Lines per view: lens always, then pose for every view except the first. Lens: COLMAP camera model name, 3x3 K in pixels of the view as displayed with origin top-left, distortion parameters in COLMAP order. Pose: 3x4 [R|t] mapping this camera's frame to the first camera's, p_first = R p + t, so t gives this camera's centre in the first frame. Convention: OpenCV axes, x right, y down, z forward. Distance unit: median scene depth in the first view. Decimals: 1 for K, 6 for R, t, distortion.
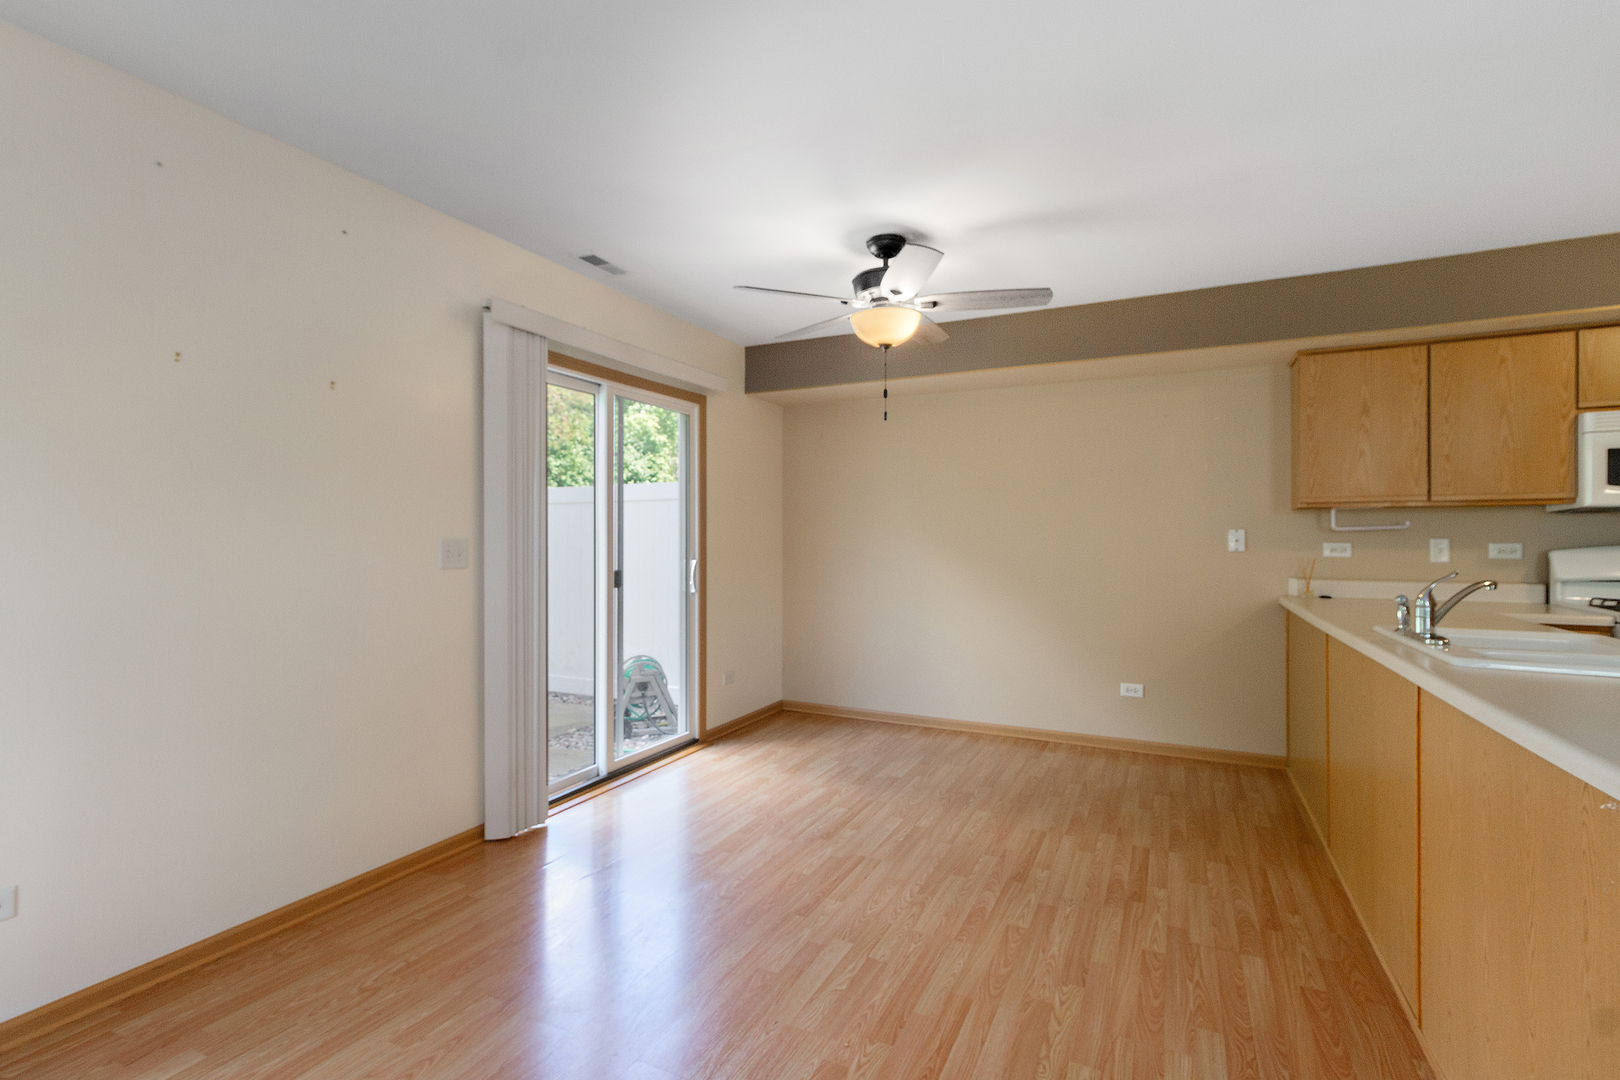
lens RADIAL K [[750.3, 0, 810.2], [0, 750.3, 533.8], [0, 0, 1]] dist [0.029169, -0.011056]
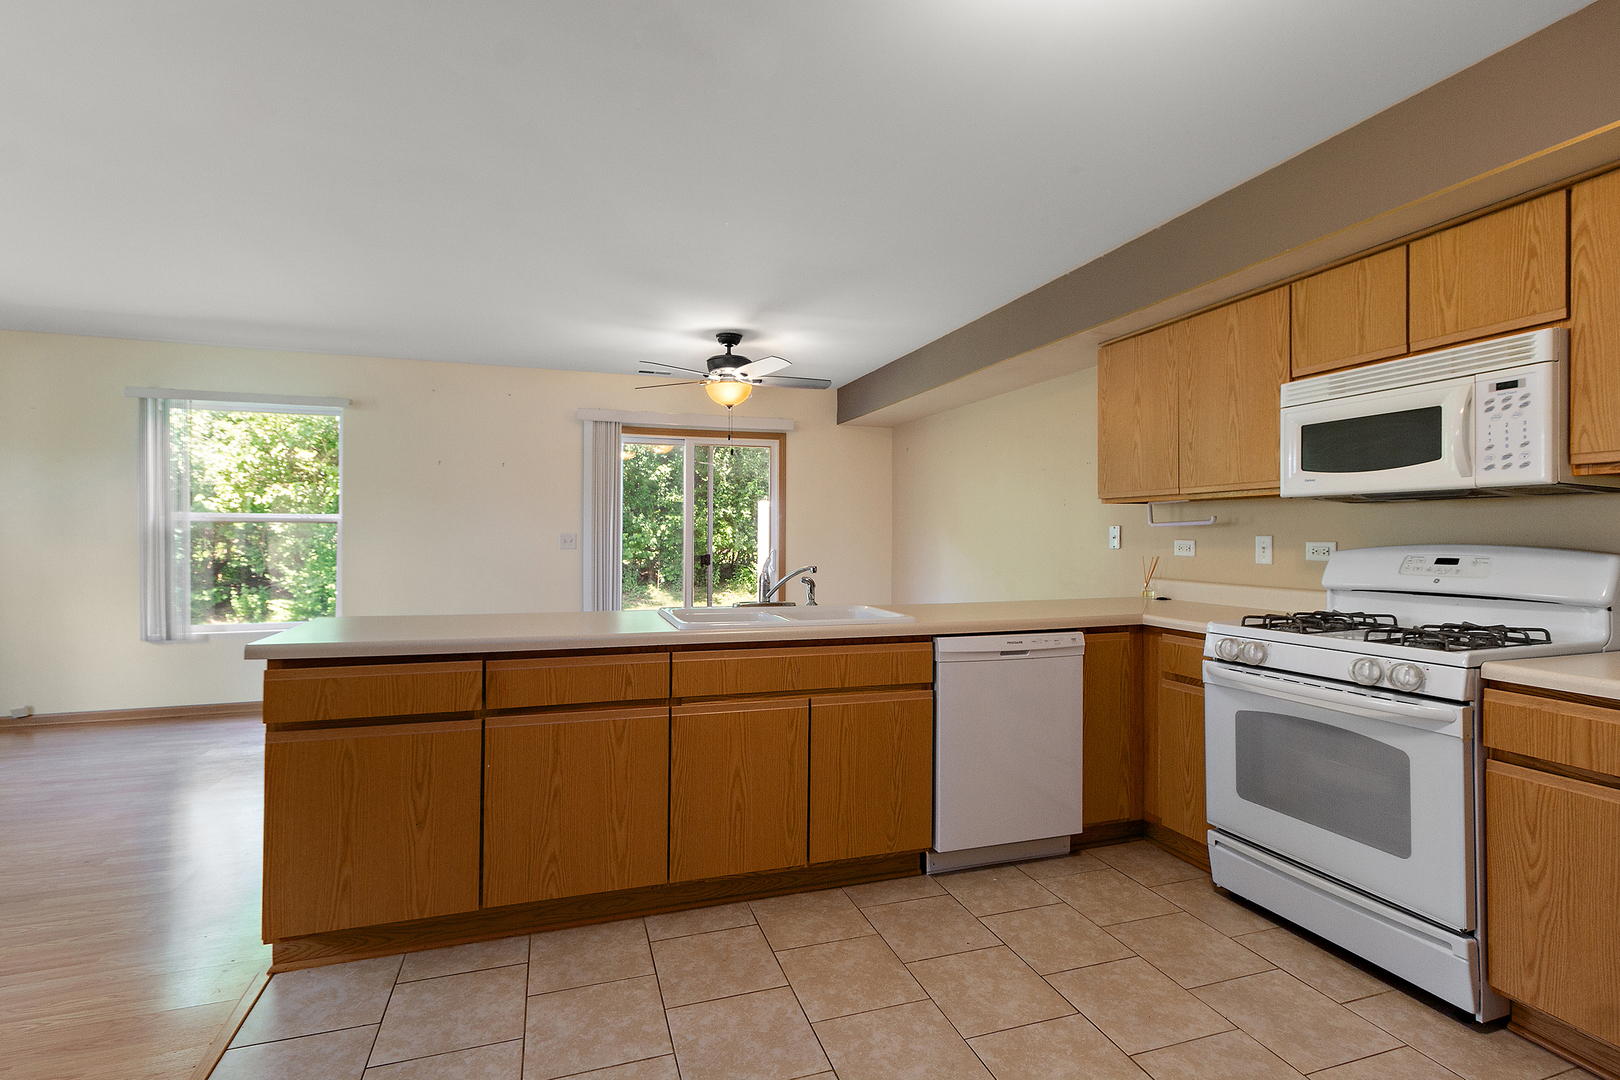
lens RADIAL K [[758.9, 0, 806.3], [0, 758.9, 530.6], [0, 0, 1]] dist [0.007949, 0.000081]
pose [[0.700726, -0.000998, -0.713430, 1.139960], [0.000835, 0.999999, -0.000579, 0.000700], [0.713430, -0.000190, 0.700727, 0.044772]]
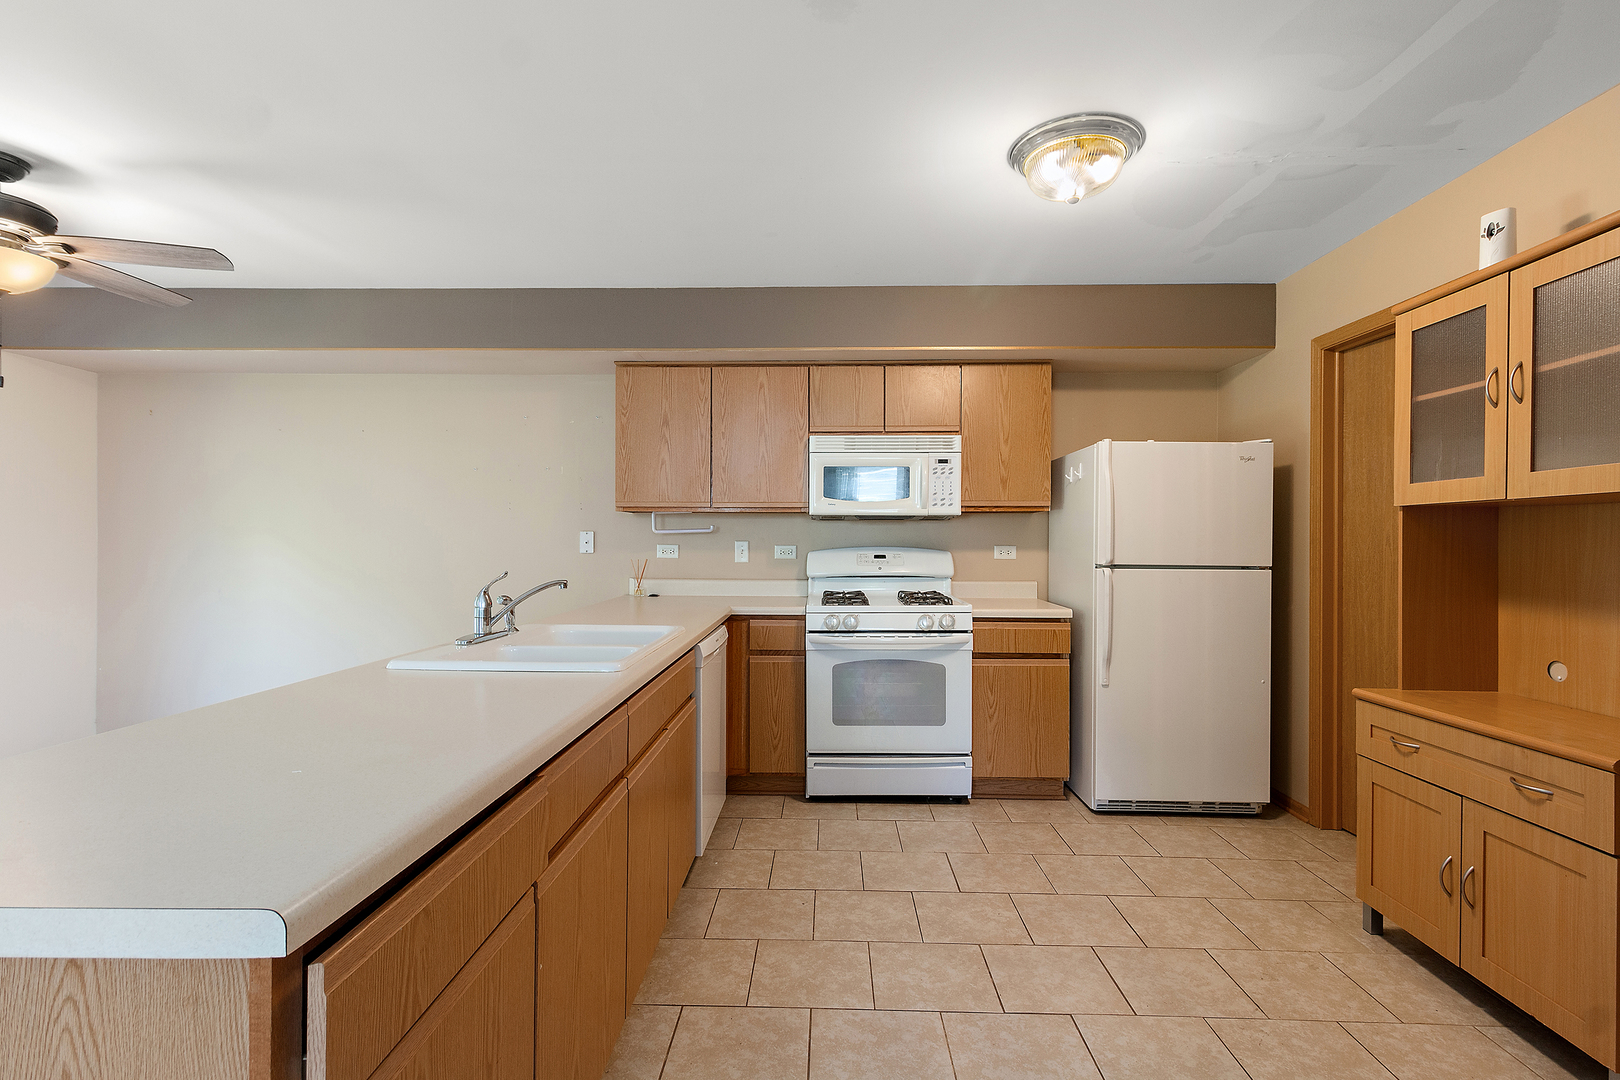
lens RADIAL K [[754.7, 0, 810.0], [0, 754.7, 540.0], [0, 0, 1]] dist [0.013762, -0.000006]
pose [[0.909991, 0.003383, 0.414615, 0.482199], [-0.006834, 0.999953, 0.006841, -0.004008], [-0.414572, -0.009059, 0.909971, -0.065920]]
